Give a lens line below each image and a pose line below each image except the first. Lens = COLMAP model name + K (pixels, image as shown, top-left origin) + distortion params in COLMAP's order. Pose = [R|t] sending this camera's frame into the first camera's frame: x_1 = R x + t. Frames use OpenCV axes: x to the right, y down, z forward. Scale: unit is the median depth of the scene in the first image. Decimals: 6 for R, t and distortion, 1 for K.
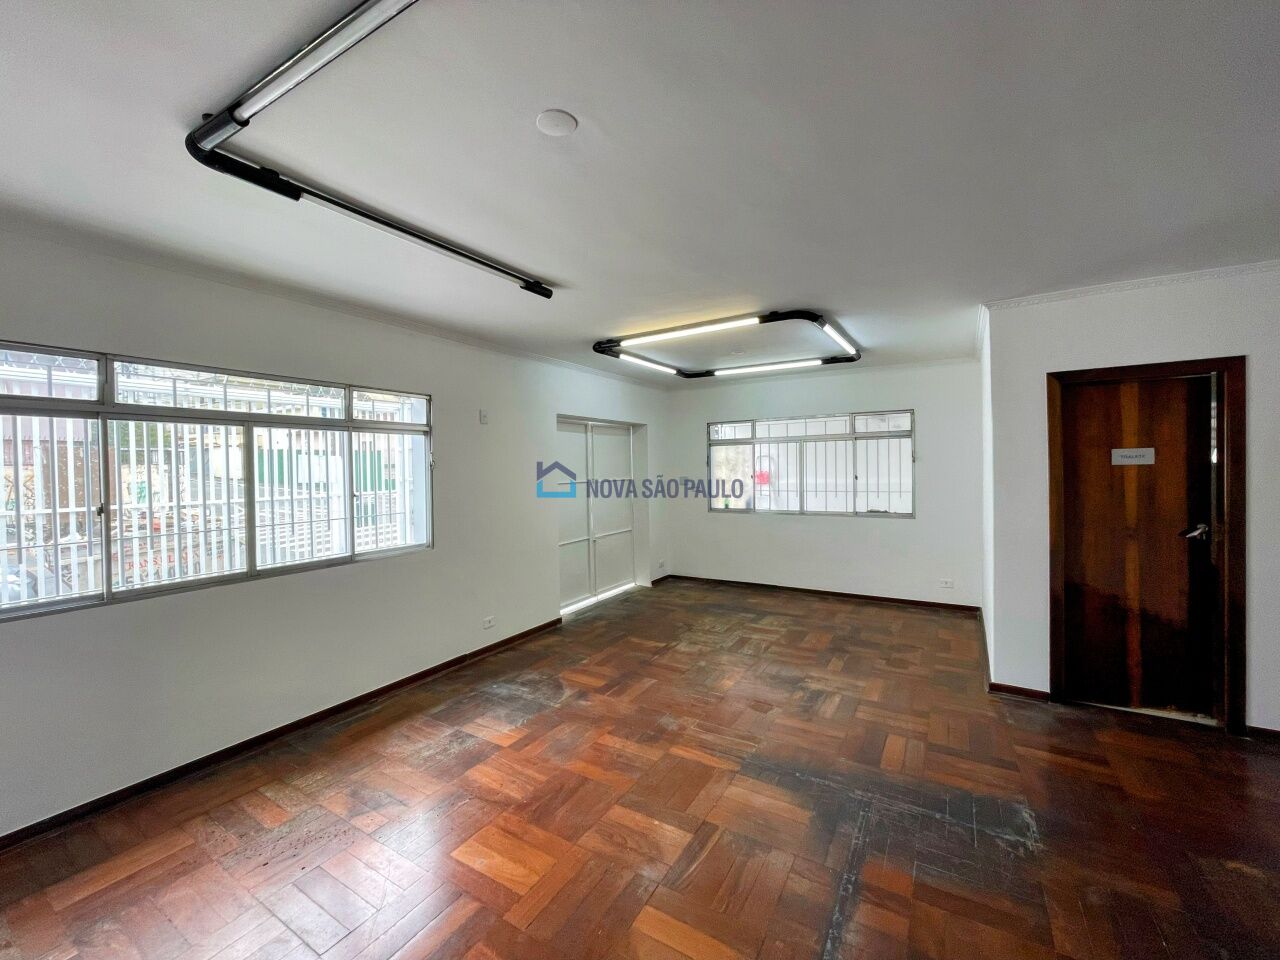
lens RADIAL K [[517.5, 0, 633.4], [0, 517.5, 476.0], [0, 0, 1]] dist [-0.003021, 0.000575]
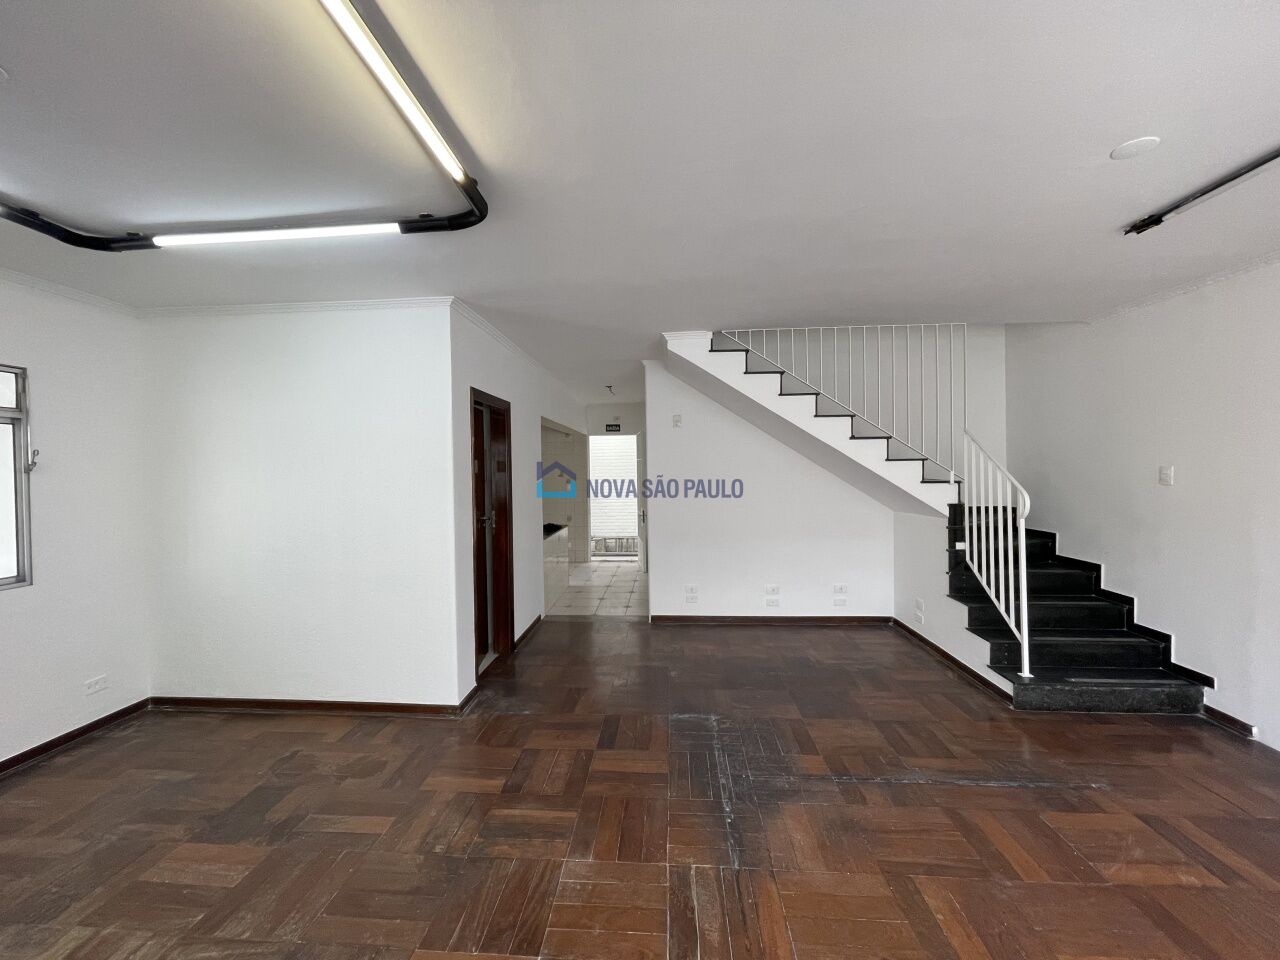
lens RADIAL K [[517.5, 0, 633.4], [0, 517.5, 476.0], [0, 0, 1]] dist [-0.003021, 0.000575]
pose [[-0.461665, 0.012860, 0.886961, -0.244562], [0.039794, 0.999188, 0.006226, -0.006746], [-0.886162, 0.038170, -0.461802, 0.967931]]
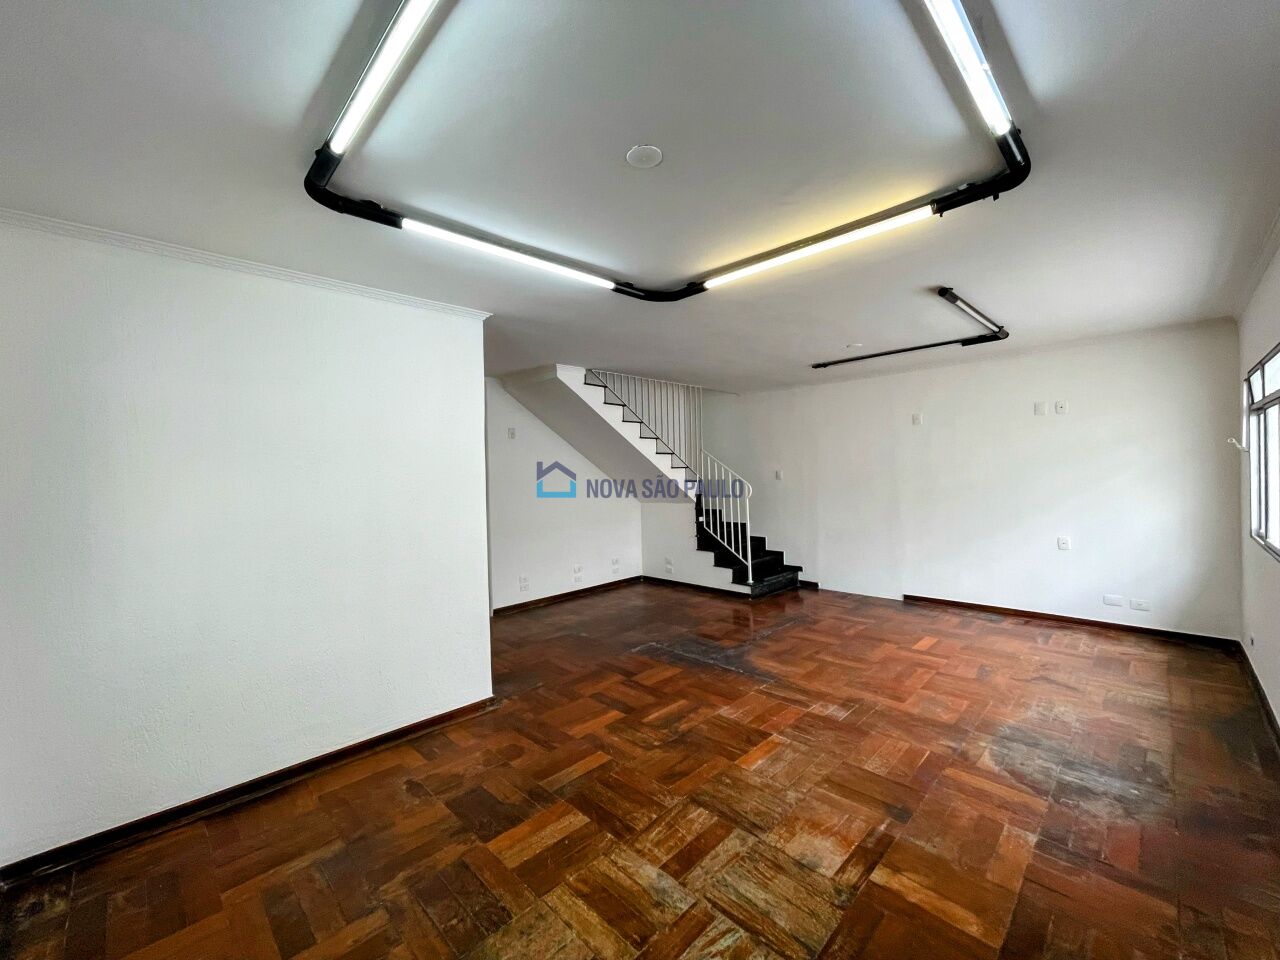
lens RADIAL K [[517.5, 0, 633.4], [0, 517.5, 476.0], [0, 0, 1]] dist [-0.003021, 0.000575]
pose [[-0.970448, 0.040625, 0.237865, 0.154013], [0.047458, 0.998607, 0.023069, -0.027643], [-0.236596, 0.033675, -0.971024, 1.609695]]
